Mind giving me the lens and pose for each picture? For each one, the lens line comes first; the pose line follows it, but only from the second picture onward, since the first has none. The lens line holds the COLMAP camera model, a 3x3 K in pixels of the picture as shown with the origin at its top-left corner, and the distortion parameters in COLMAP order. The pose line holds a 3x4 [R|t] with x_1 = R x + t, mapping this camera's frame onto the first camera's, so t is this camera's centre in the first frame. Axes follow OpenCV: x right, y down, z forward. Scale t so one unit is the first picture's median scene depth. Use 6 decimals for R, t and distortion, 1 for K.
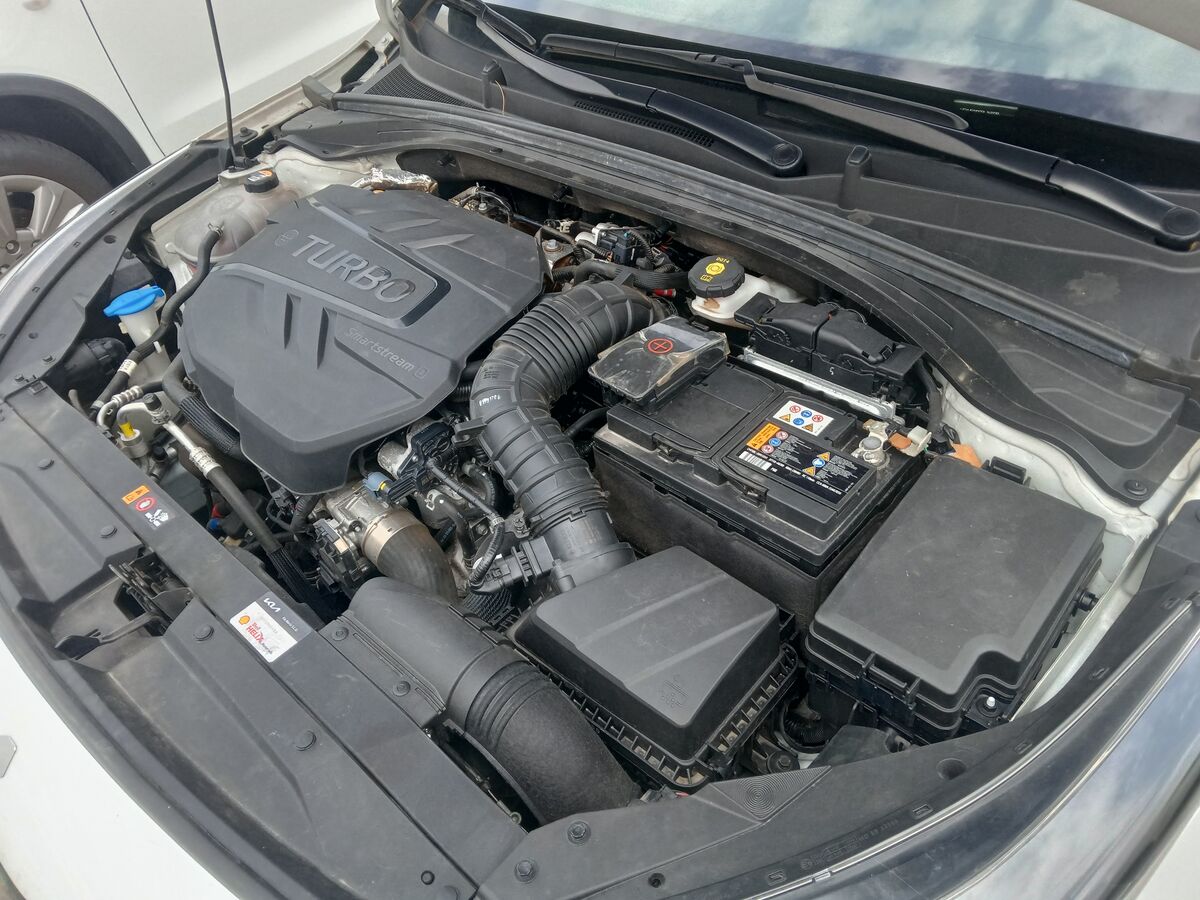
lens RADIAL K [[884.4, 0, 600.4], [0, 884.4, 451.7], [0, 0, 1]] dist [0.037773, -0.056160]
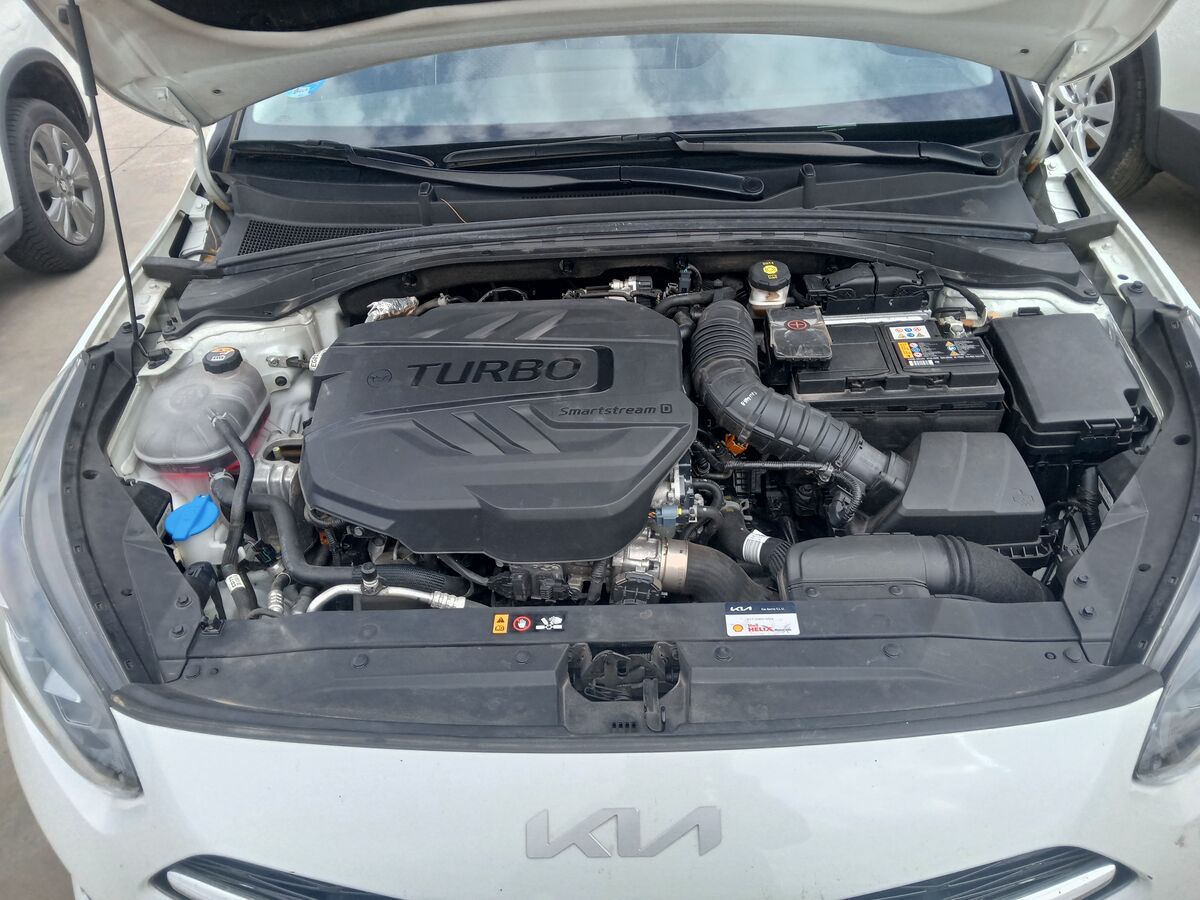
lens RADIAL K [[885.6, 0, 600.0], [0, 885.6, 450.0], [0, 0, 1]] dist [0.043612, -0.066237]
pose [[0.748731, -0.370927, 0.549378, -0.865631], [0.429989, 0.902532, 0.023349, -0.098119], [-0.504492, 0.218744, 0.835248, 0.064279]]
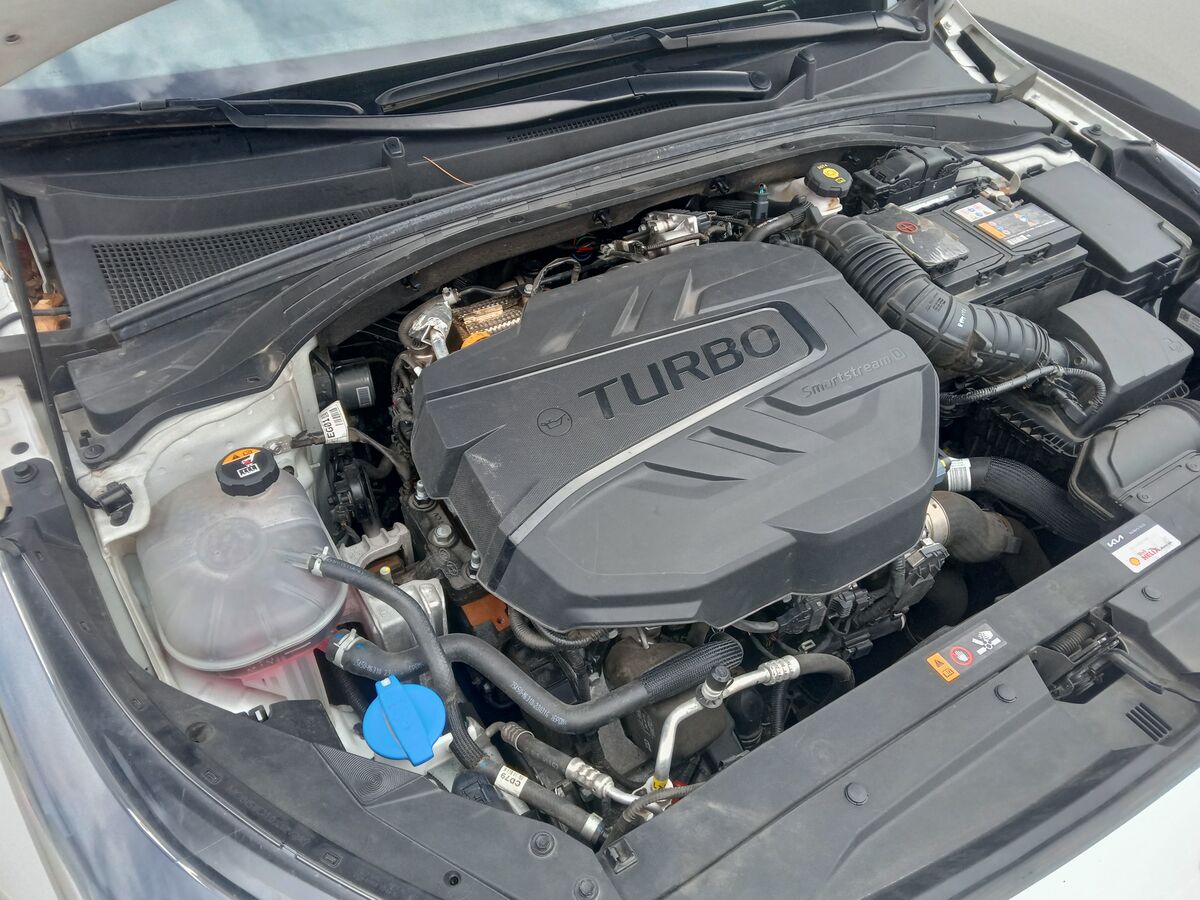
lens RADIAL K [[885.6, 0, 600.0], [0, 885.6, 450.0], [0, 0, 1]] dist [0.043612, -0.066237]
pose [[0.257780, -0.596184, 0.760338, -1.033626], [0.590759, 0.719957, 0.364234, -0.533667], [-0.764561, 0.355284, 0.537792, 0.696682]]
